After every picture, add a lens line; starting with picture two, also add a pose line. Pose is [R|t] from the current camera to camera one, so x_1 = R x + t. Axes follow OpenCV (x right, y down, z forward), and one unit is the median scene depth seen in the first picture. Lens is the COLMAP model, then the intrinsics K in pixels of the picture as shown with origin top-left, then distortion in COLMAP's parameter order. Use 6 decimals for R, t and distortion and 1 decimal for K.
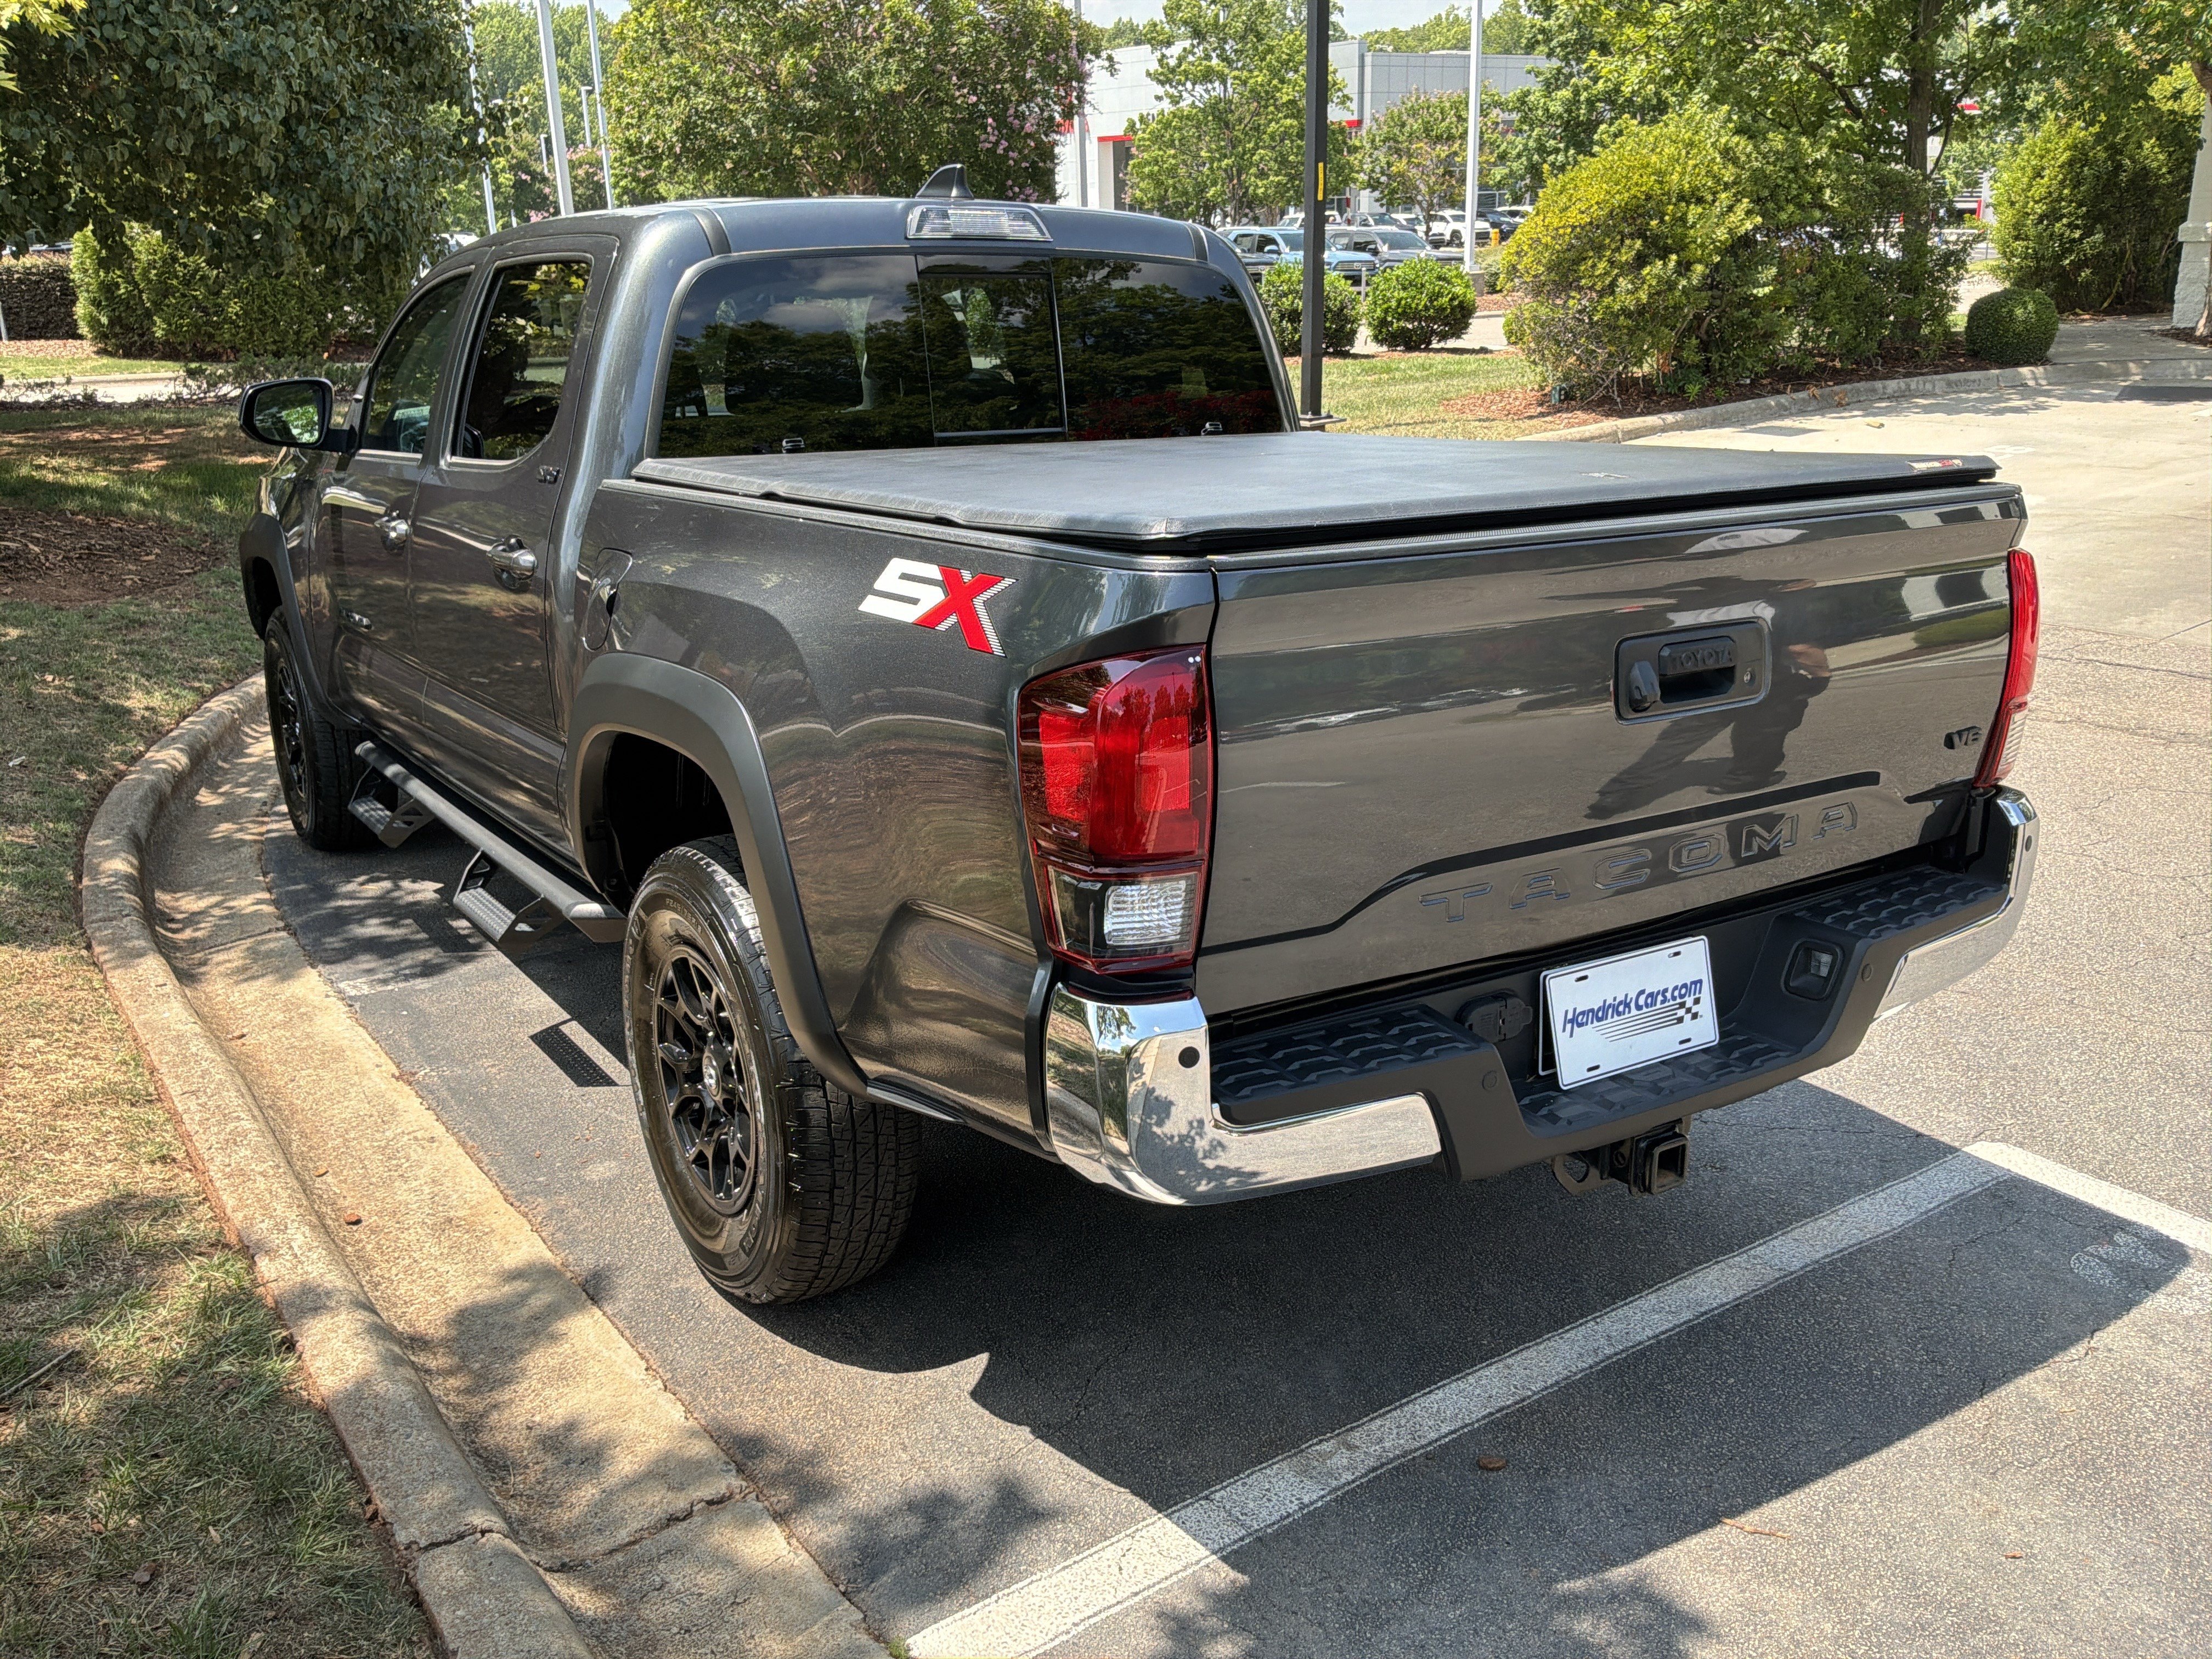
lens RADIAL K [[1854.9, 0, 1095.5], [0, 1854.9, 832.9], [0, 0, 1]] dist [0.081068, -0.170942]
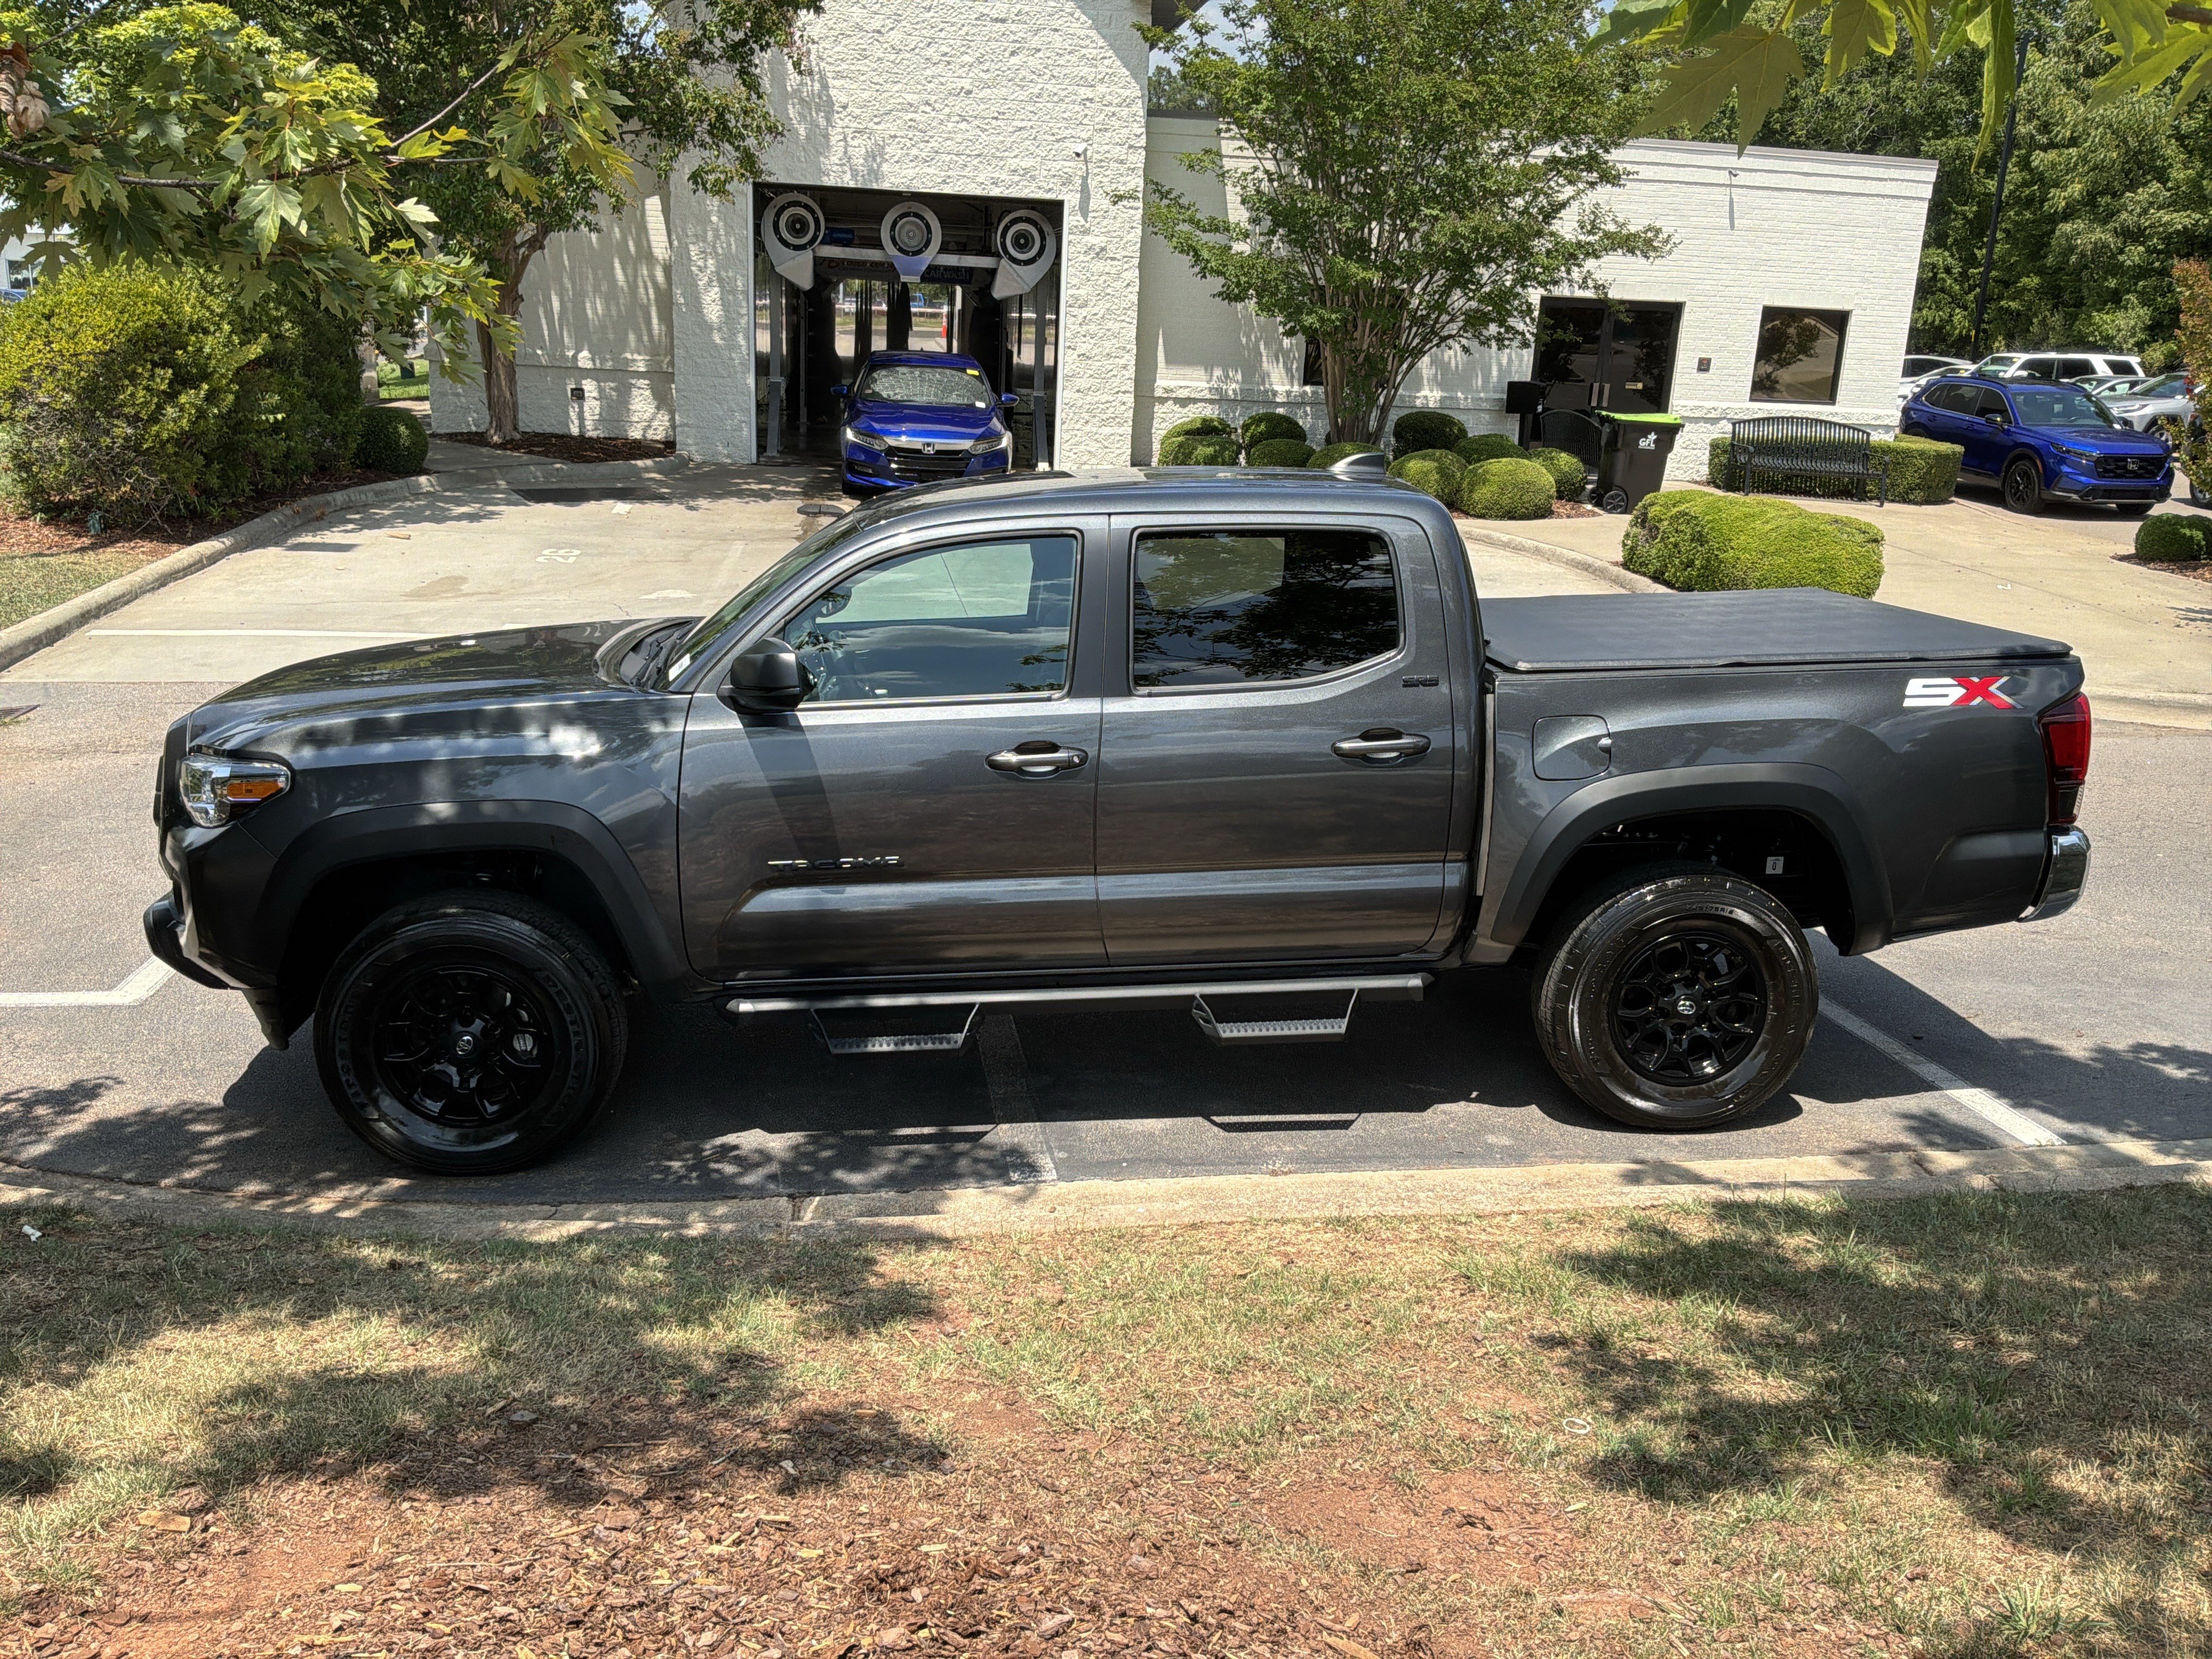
lens RADIAL K [[1854.9, 0, 1106.0], [0, 1854.9, 844.1], [0, 0, 1]] dist [0.081068, -0.170942]
pose [[0.465269, -0.203458, 0.861470, -0.559872], [0.228278, 0.967885, 0.105301, -0.092818], [-0.855227, 0.147662, 0.496772, 0.174193]]
